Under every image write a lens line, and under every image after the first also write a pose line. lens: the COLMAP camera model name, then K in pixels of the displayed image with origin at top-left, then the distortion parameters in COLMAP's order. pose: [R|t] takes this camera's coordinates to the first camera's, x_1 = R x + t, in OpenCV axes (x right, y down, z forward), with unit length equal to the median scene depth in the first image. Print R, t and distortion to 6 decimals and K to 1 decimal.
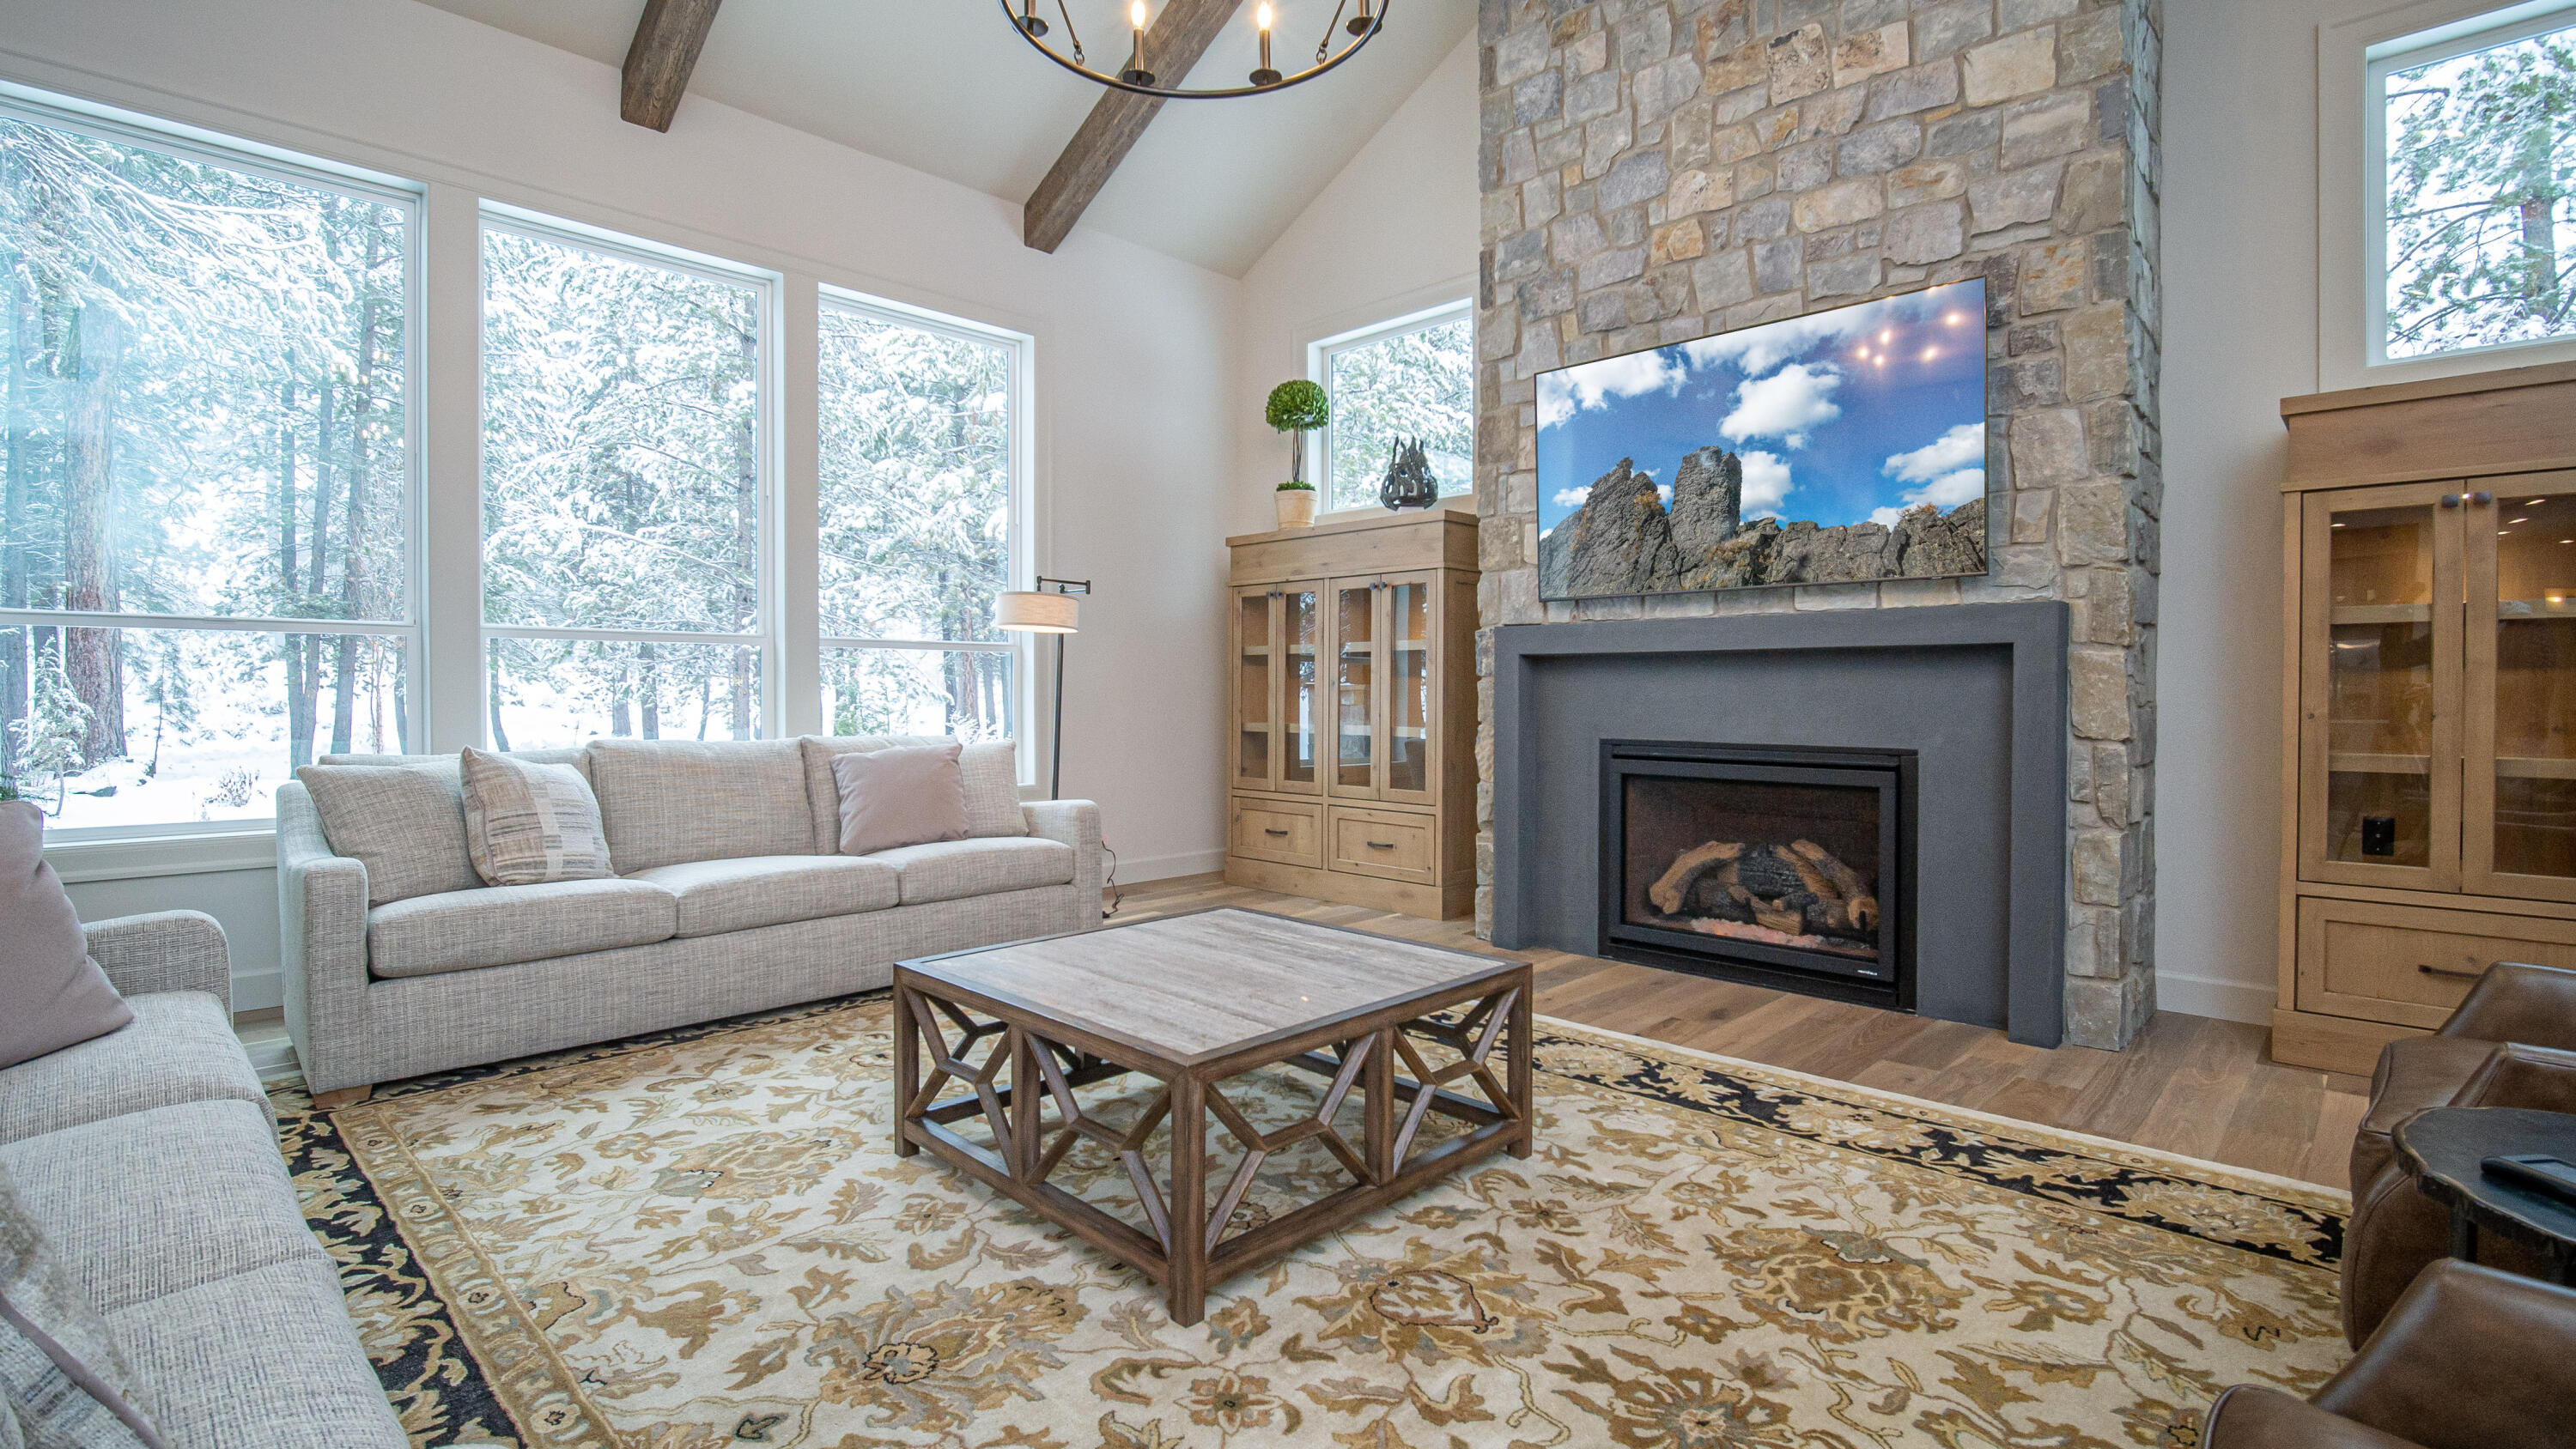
lens RADIAL K [[1125.9, 0, 1290.3], [0, 1125.9, 711.7], [0, 0, 1]] dist [-0.027414, -0.000019]
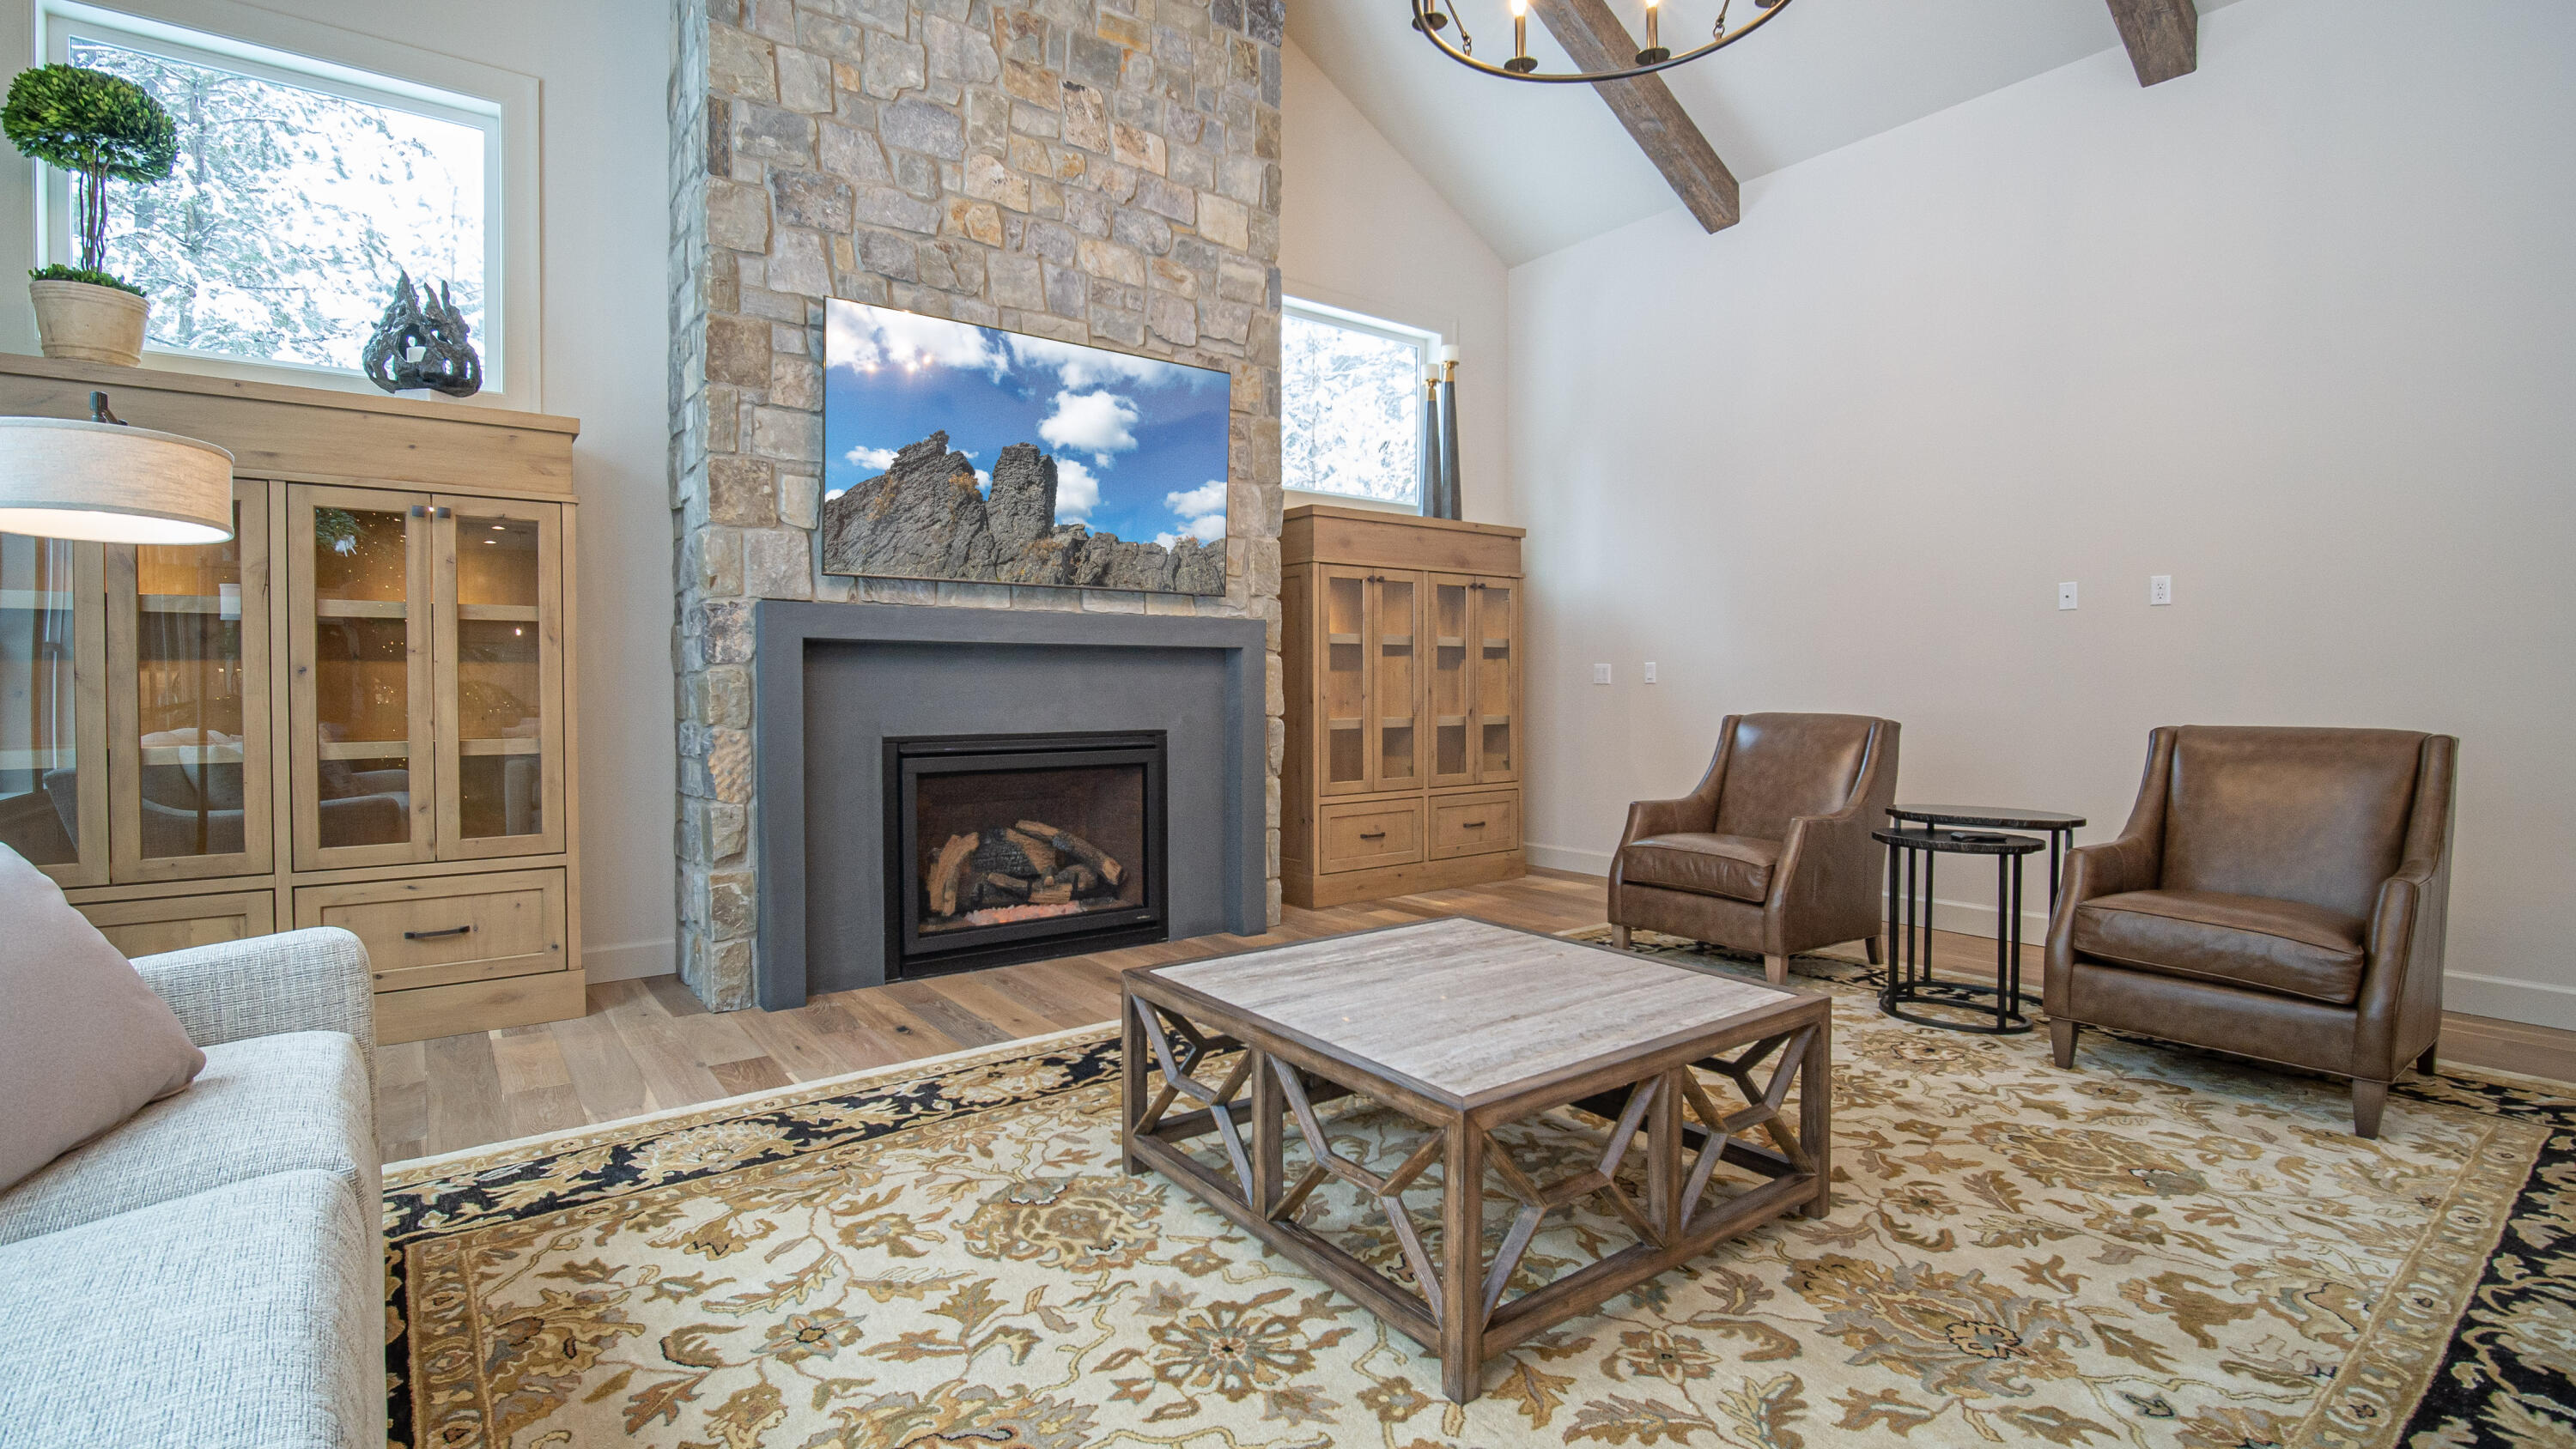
lens RADIAL K [[1165.4, 0, 1278.4], [0, 1165.4, 709.6], [0, 0, 1]] dist [-0.021616, 0.000018]
pose [[0.159187, -0.018747, 0.987070, -0.610843], [0.022173, 0.999635, 0.015410, -0.005973], [-0.986999, 0.019434, 0.159544, 0.584489]]
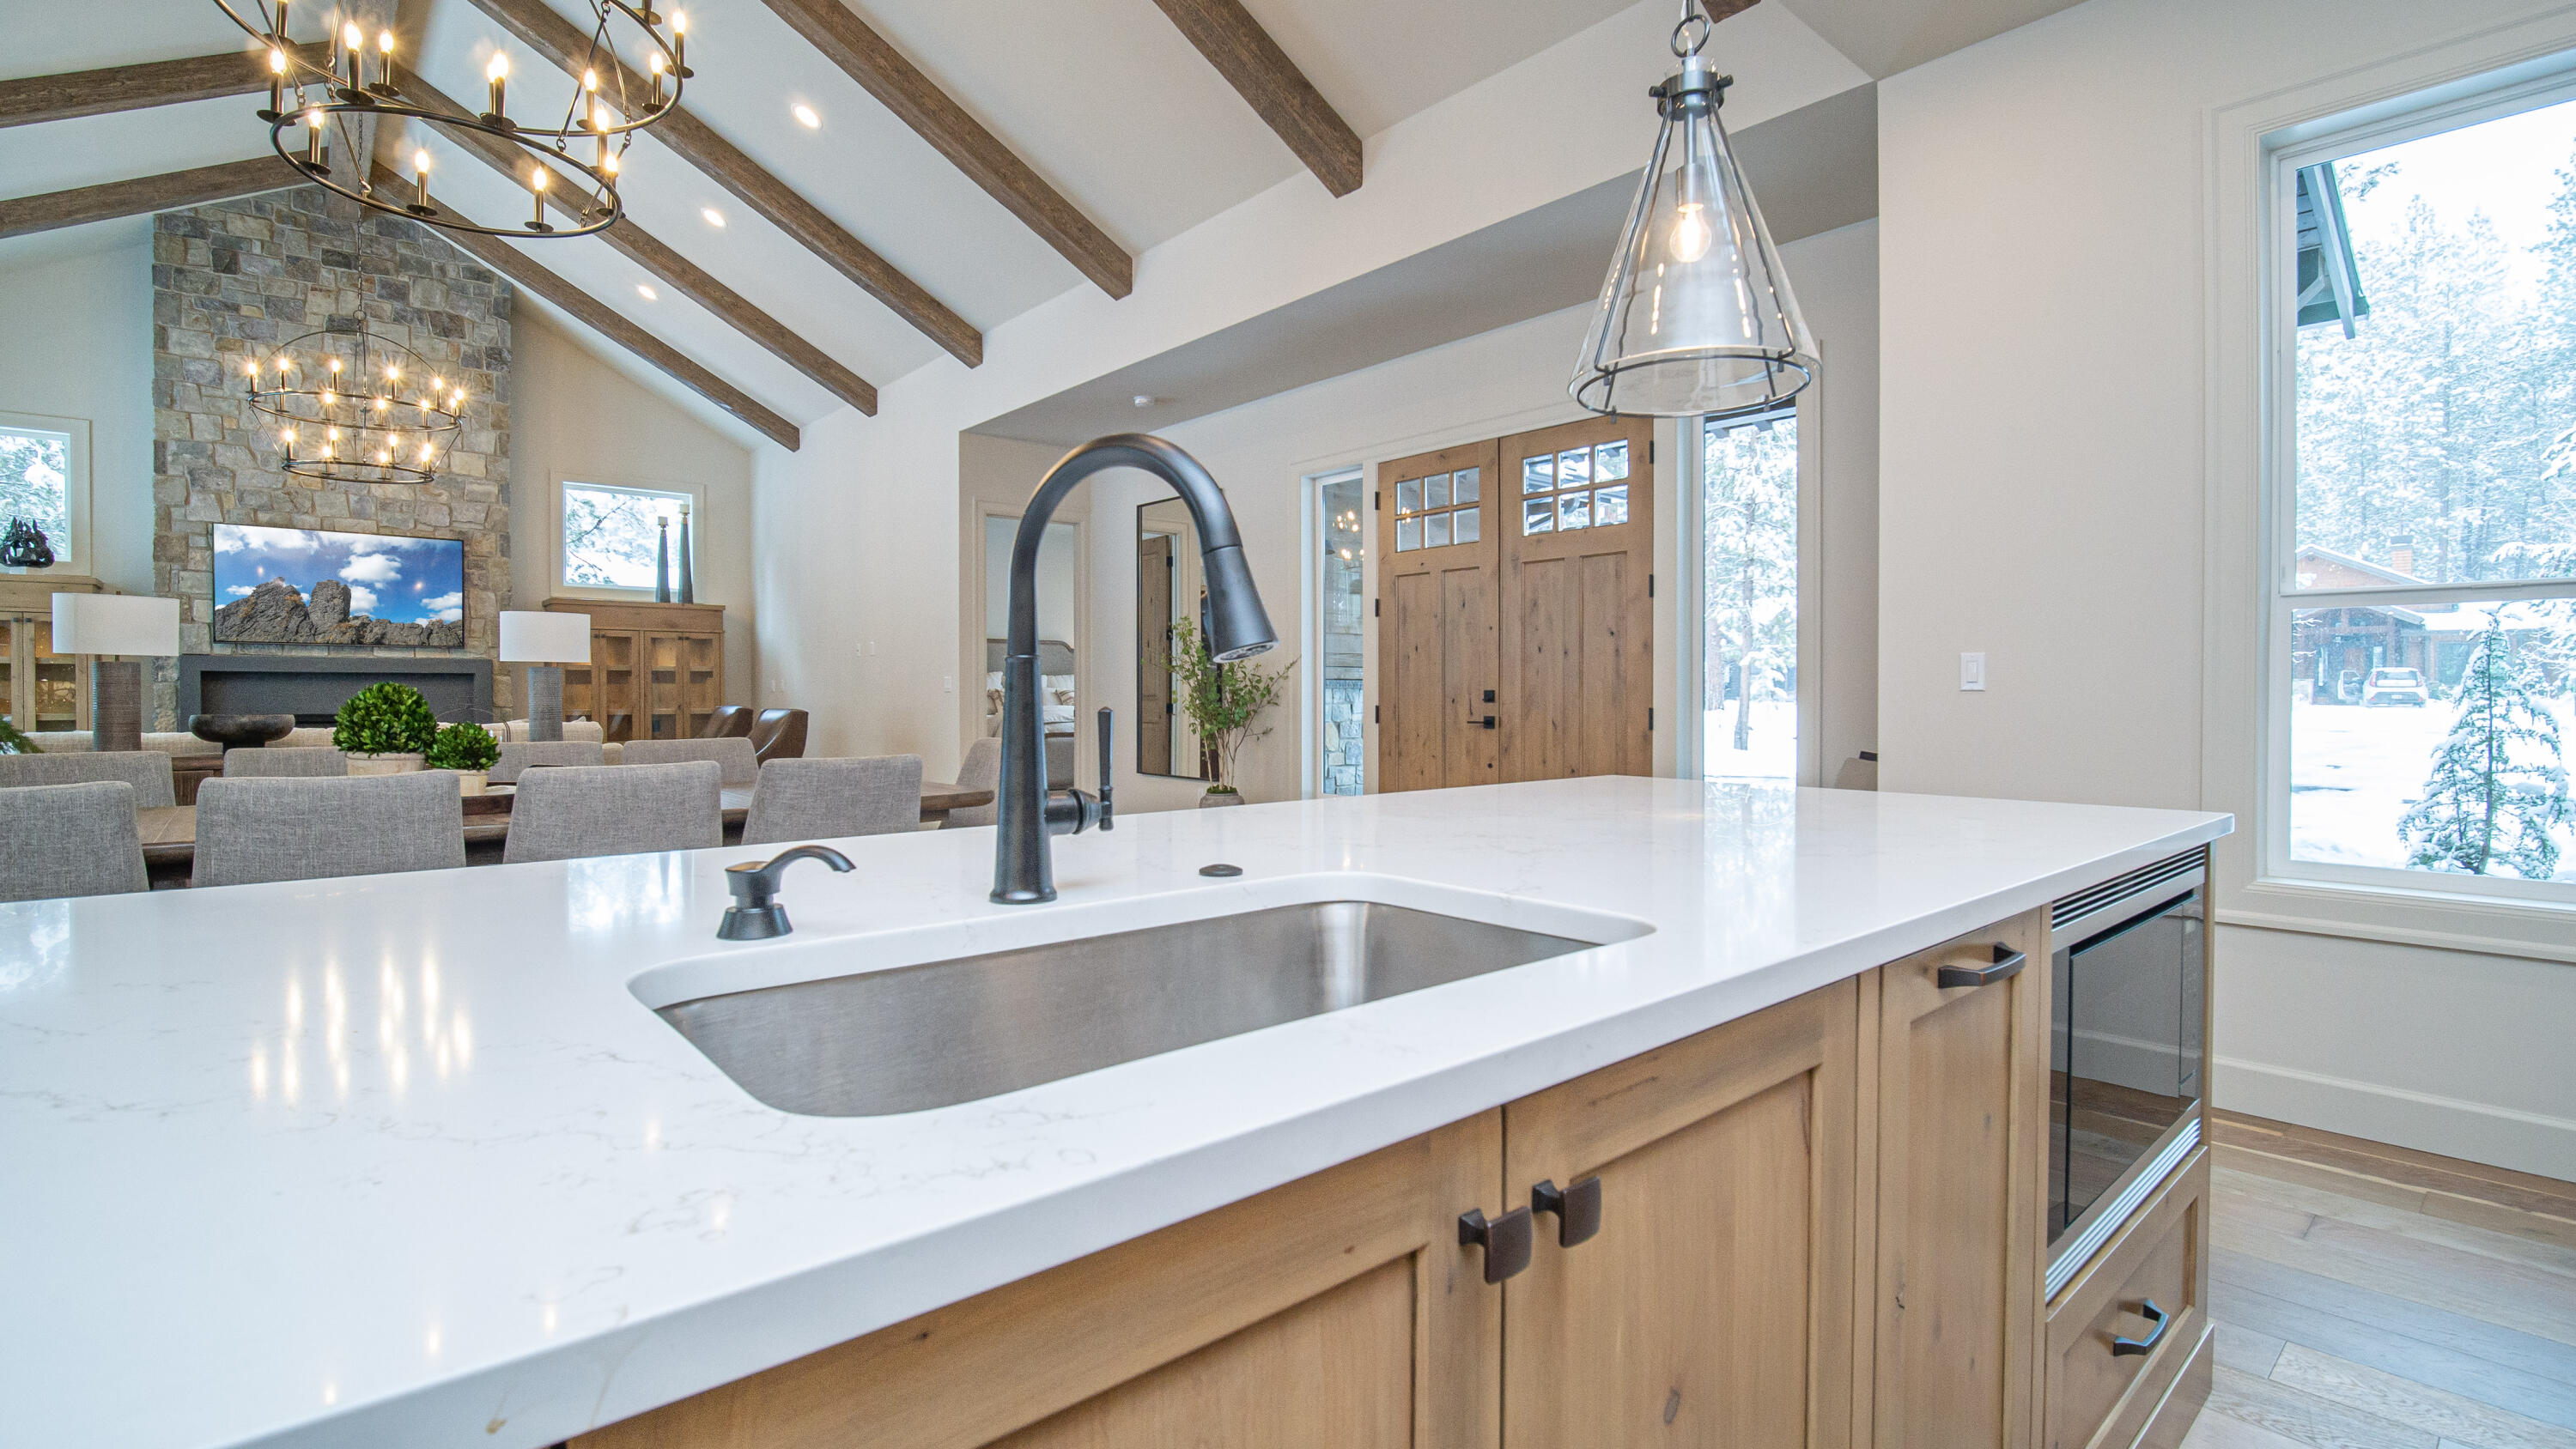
lens RADIAL K [[1165.4, 0, 1278.4], [0, 1165.4, 709.6], [0, 0, 1]] dist [-0.021616, 0.000018]
pose [[0.071735, 0.012787, 0.997342, -1.685618], [0.048600, 0.998685, -0.016300, 0.142080], [-0.996239, 0.049641, 0.071019, -0.976937]]
